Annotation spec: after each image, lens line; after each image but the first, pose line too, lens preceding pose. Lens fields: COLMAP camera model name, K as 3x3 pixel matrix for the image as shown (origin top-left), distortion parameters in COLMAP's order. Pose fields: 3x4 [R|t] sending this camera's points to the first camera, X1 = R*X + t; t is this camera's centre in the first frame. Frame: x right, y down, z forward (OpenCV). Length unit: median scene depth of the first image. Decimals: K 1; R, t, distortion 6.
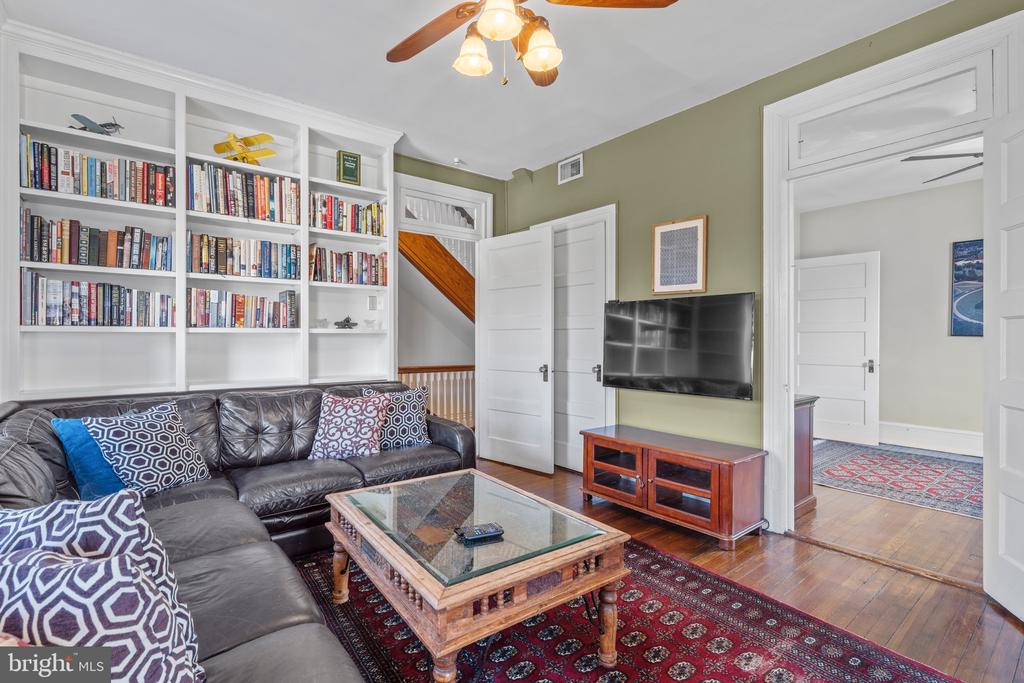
lens RADIAL K [[466.6, 0, 511.6], [0, 466.6, 341.6], [0, 0, 1]] dist [0.000815, 0.000755]
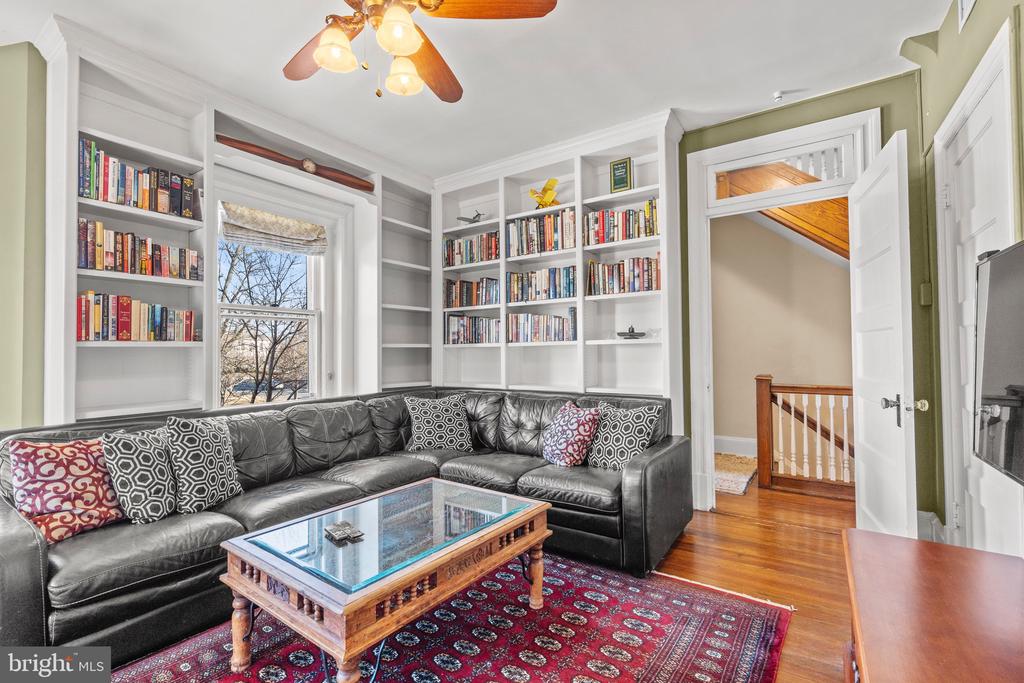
lens RADIAL K [[466.6, 0, 508.9], [0, 466.6, 340.8], [0, 0, 1]] dist [0.000815, 0.000755]
pose [[0.313200, -0.023637, -0.949393, 0.564990], [0.009617, 0.999718, -0.021717, -0.005939], [0.949639, -0.002328, 0.313339, 0.525889]]
